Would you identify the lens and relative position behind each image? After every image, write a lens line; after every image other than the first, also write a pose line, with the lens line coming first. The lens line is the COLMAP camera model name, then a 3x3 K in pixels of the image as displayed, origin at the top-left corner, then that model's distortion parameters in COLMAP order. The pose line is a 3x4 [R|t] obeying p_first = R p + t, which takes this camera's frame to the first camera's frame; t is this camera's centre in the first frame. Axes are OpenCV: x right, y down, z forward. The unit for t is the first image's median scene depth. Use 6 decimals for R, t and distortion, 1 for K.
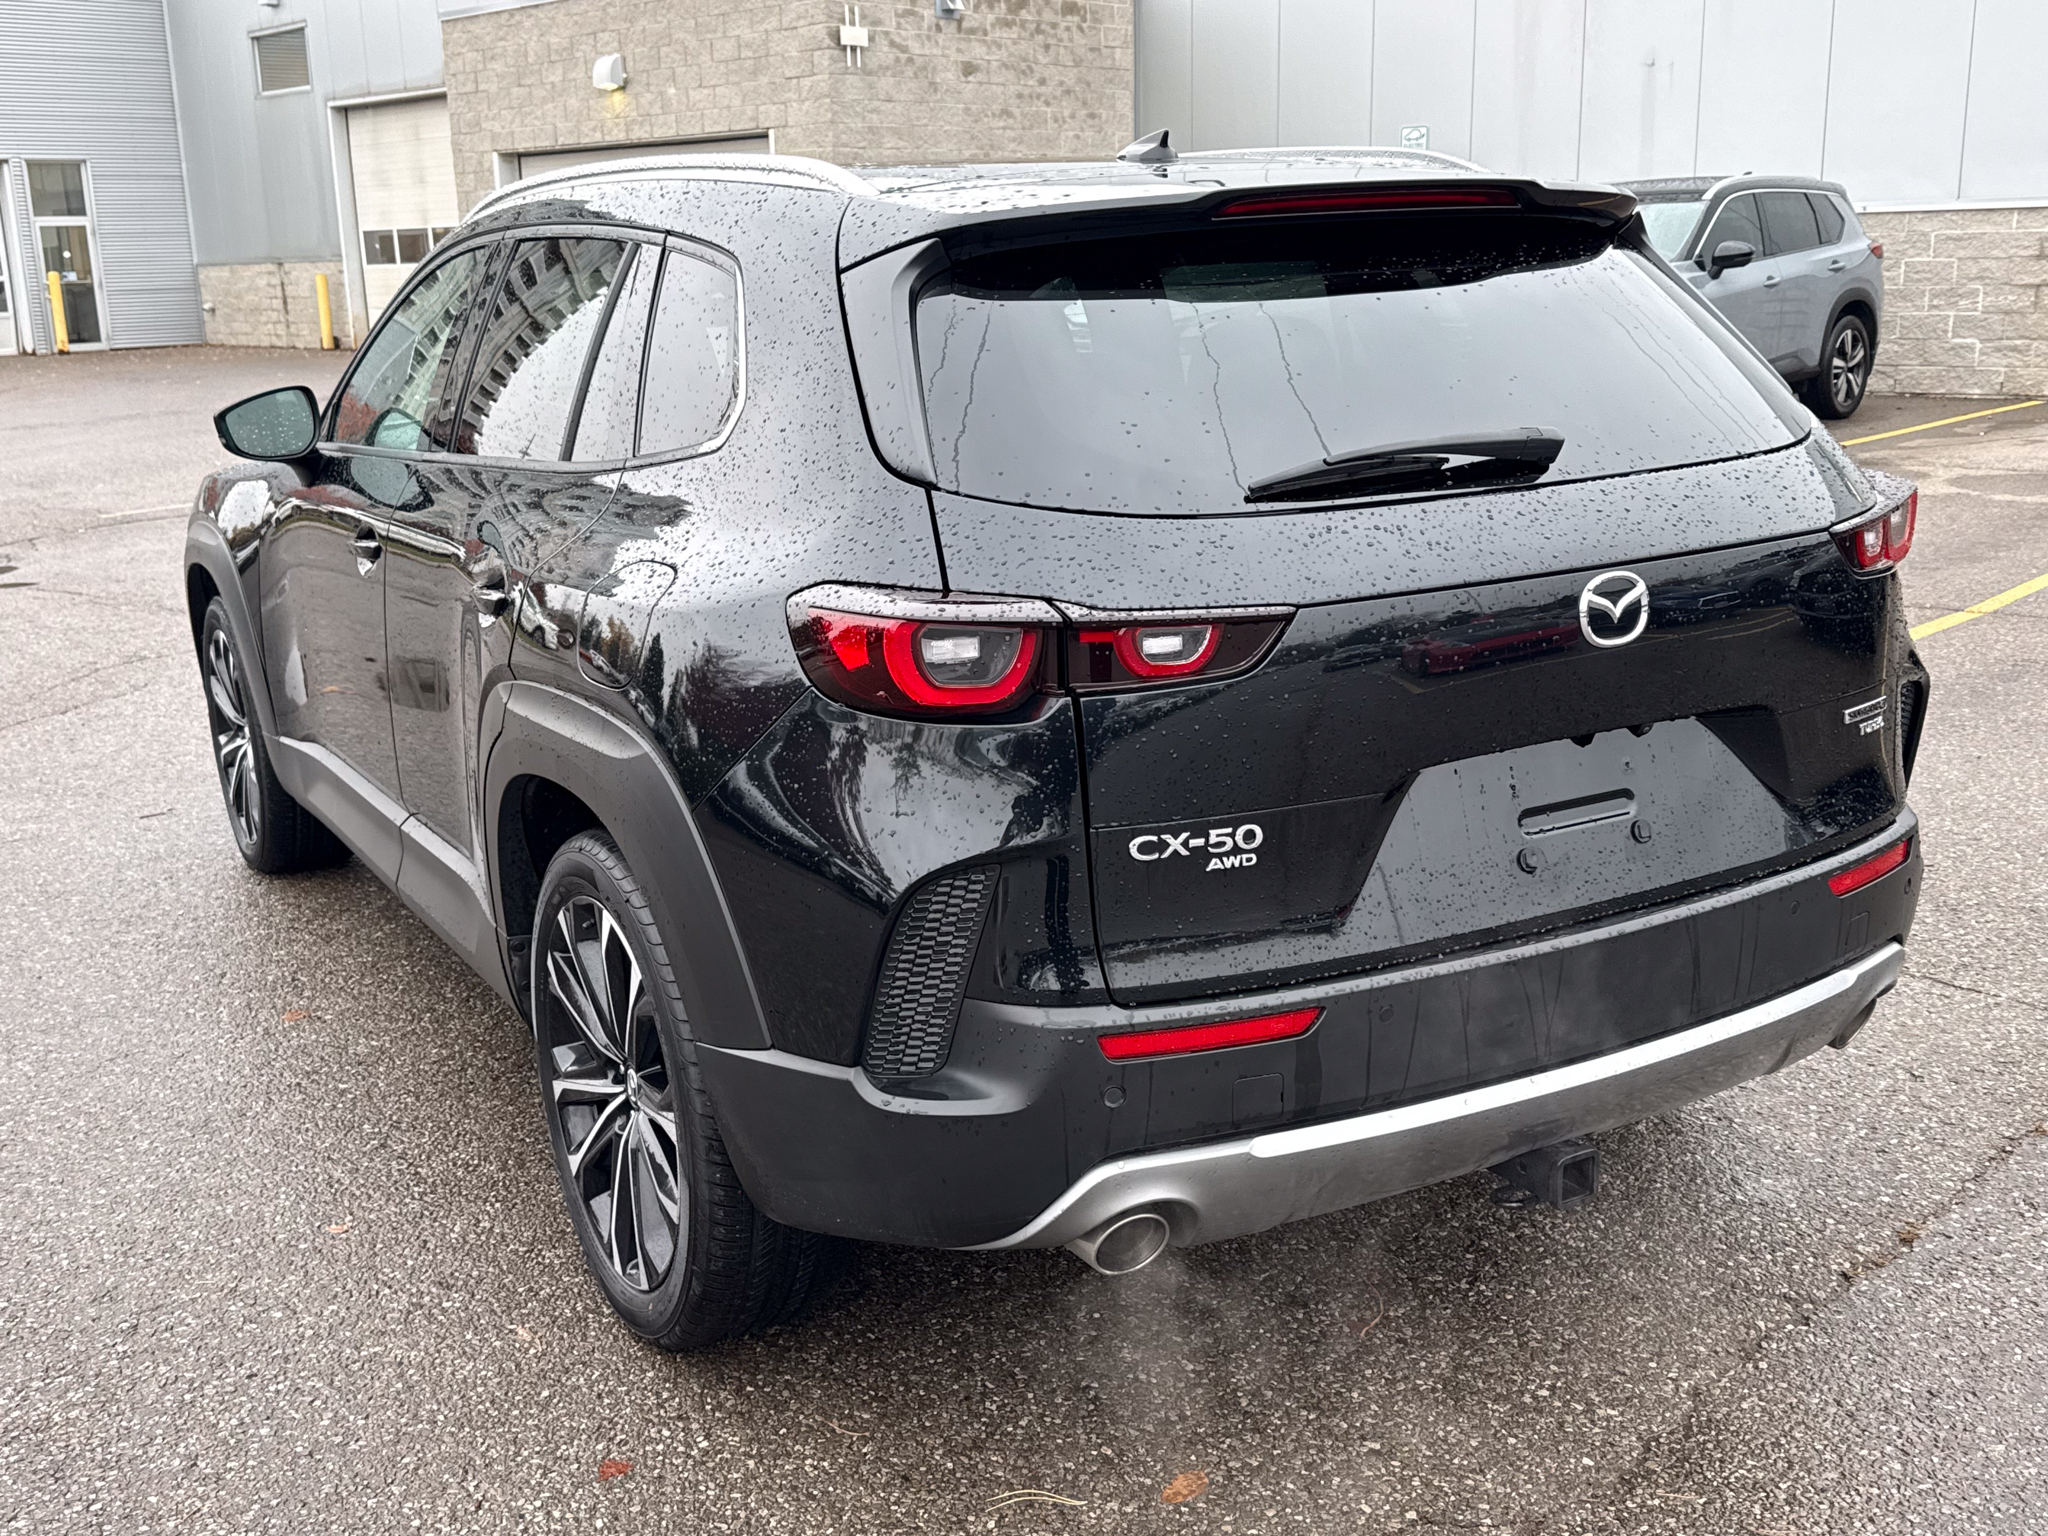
lens RADIAL K [[2278.8, 0, 1105.7], [0, 2278.8, 773.0], [0, 0, 1]] dist [0.027576, -0.007126]
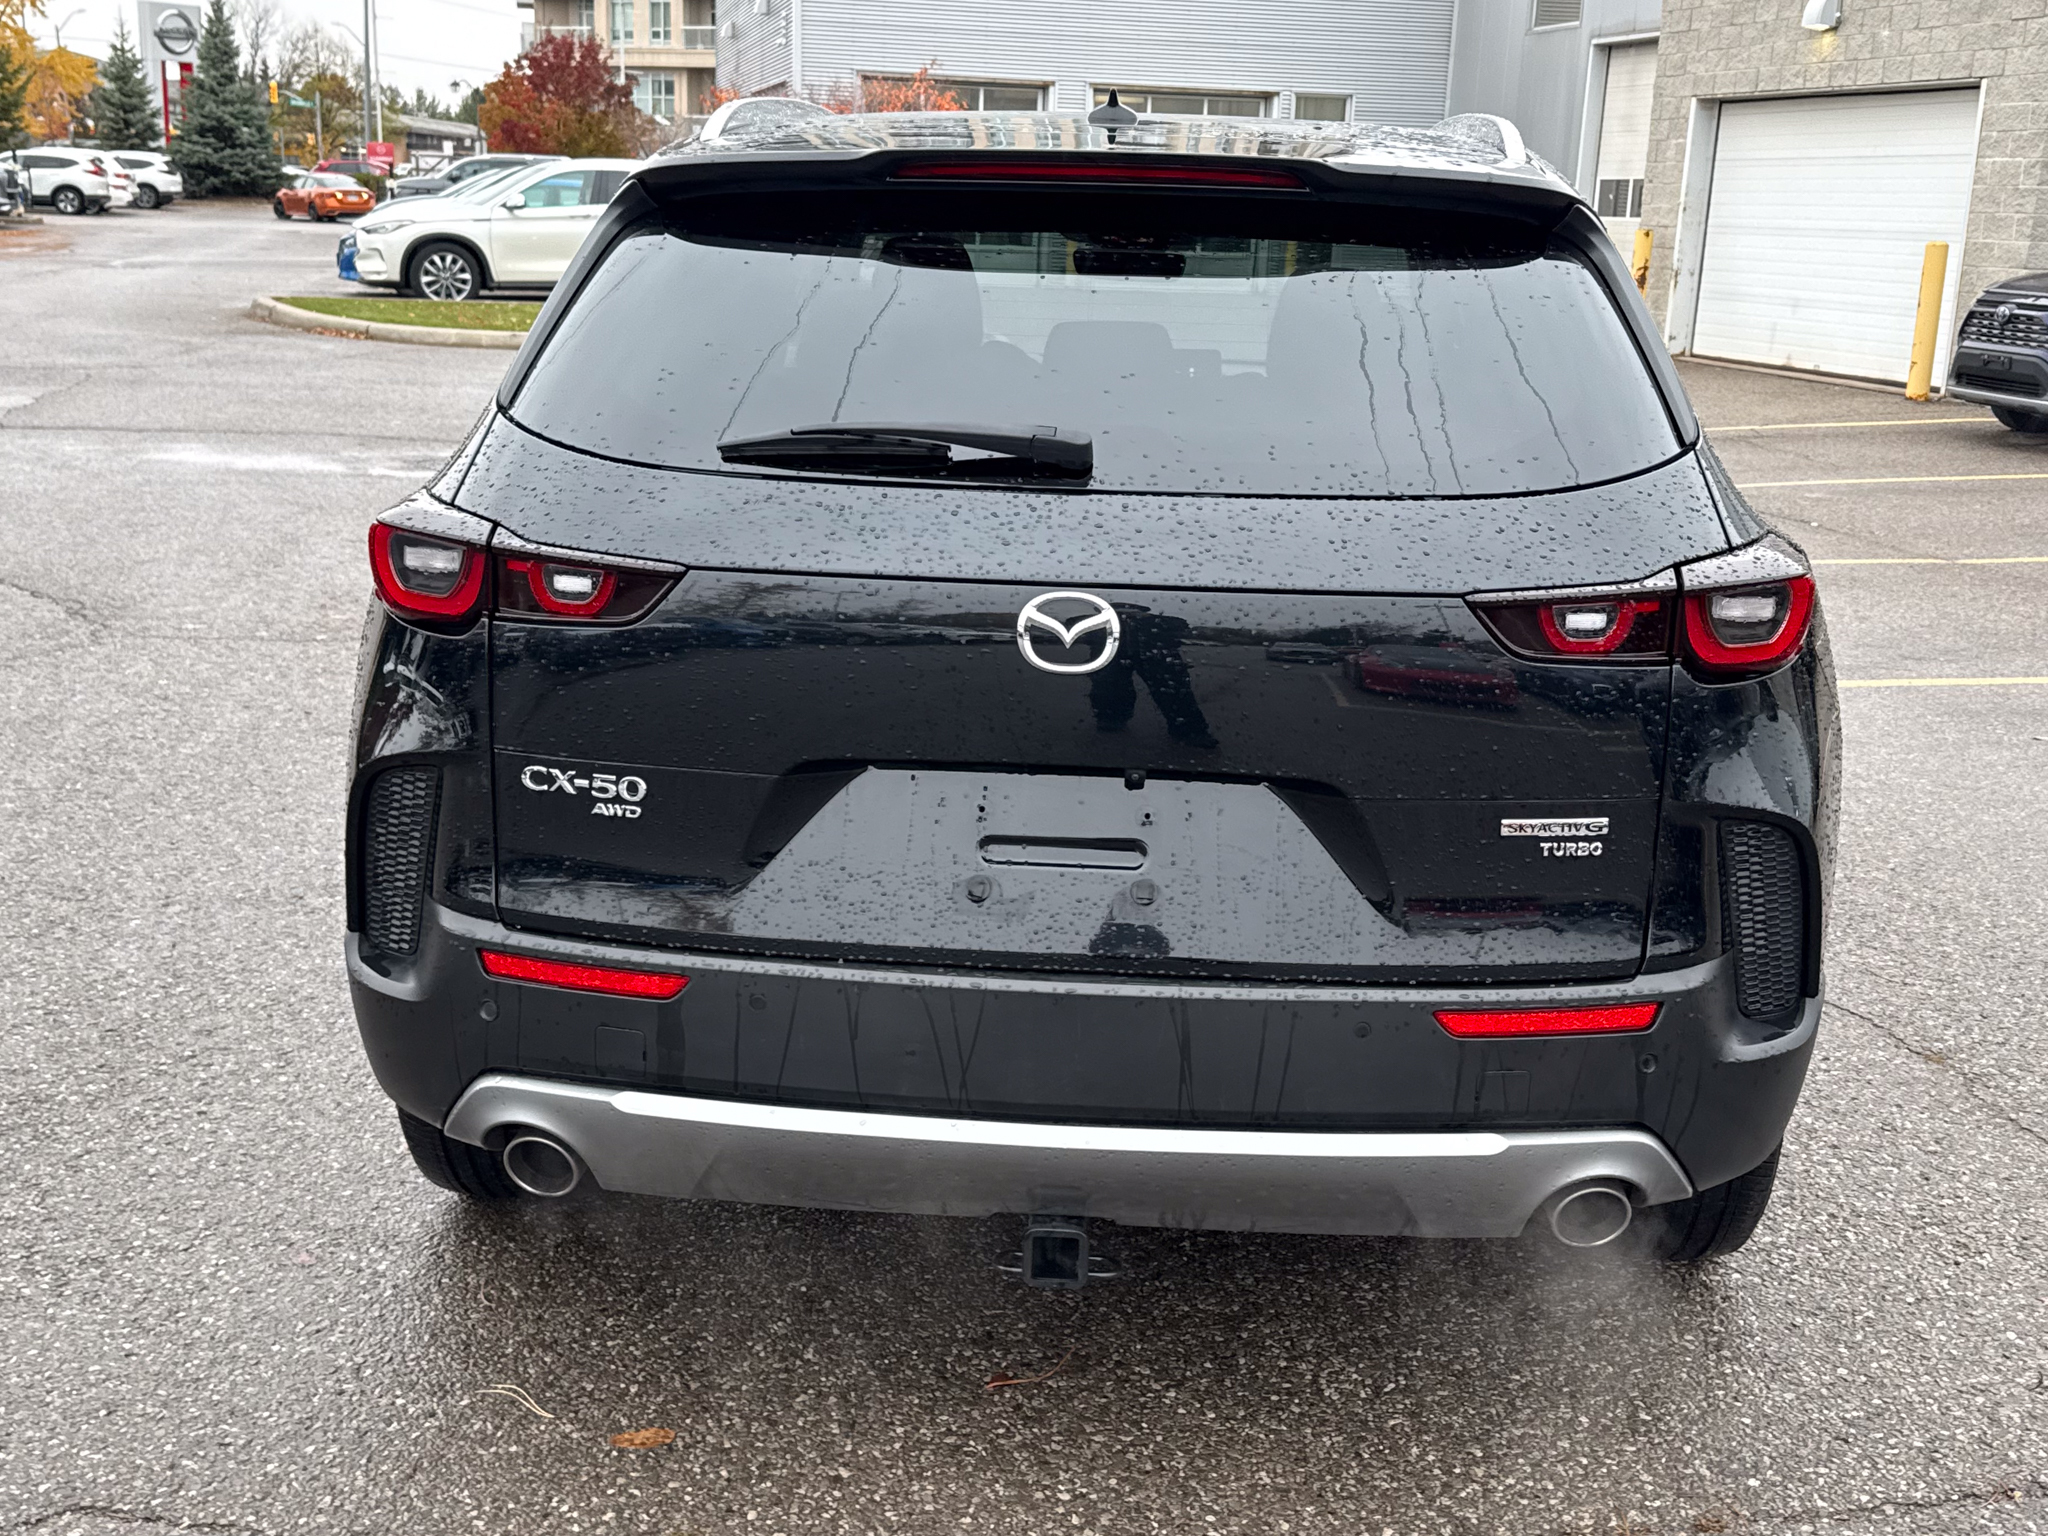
lens RADIAL K [[2493.9, 0, 1024.0], [0, 2493.9, 768.0], [0, 0, 1]] dist [0.165131, -0.285832]
pose [[0.812313, 0.186525, -0.552590, 0.764448], [-0.189894, 0.980437, 0.051797, -0.066750], [0.551441, 0.062859, 0.831842, 0.169215]]
